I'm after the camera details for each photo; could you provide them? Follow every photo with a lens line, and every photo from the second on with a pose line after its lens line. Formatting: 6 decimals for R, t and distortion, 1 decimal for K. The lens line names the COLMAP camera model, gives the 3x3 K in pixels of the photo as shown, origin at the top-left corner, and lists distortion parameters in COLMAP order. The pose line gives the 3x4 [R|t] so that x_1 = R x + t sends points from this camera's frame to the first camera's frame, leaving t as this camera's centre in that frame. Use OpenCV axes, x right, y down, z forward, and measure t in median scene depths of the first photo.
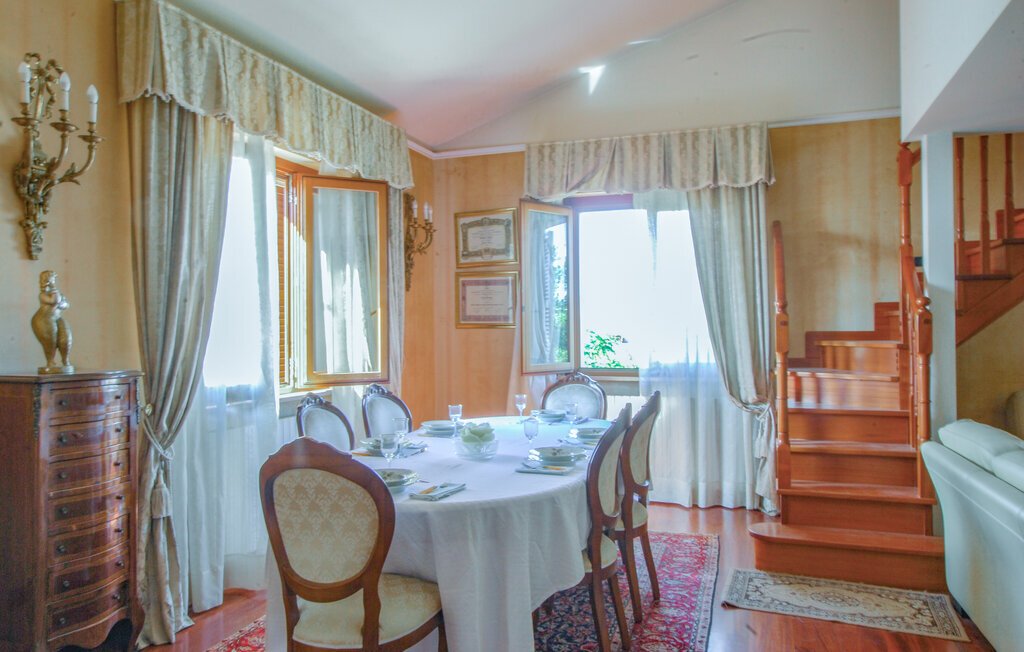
lens RADIAL K [[763.9, 0, 515.5], [0, 763.9, 323.1], [0, 0, 1]] dist [0.011557, 0.005487]
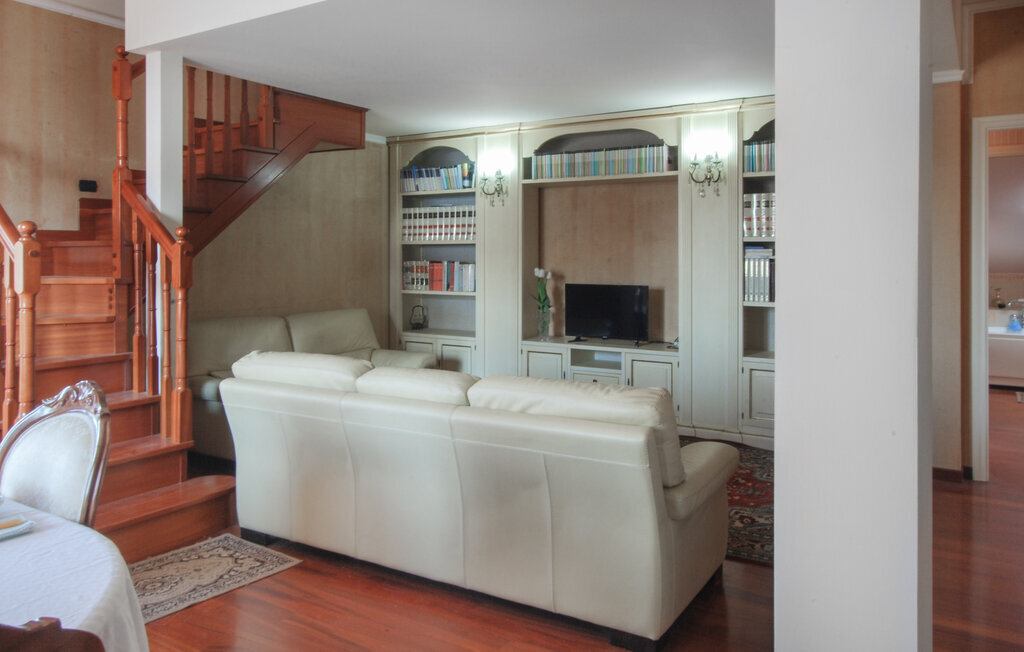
lens RADIAL K [[763.9, 0, 507.2], [0, 763.9, 258.1], [0, 0, 1]] dist [0.011557, 0.005487]
pose [[0.202657, 0.002426, 0.979247, -0.289458], [-0.006108, 0.999981, -0.001214, 0.002002], [-0.979231, -0.005735, 0.202668, 0.406039]]
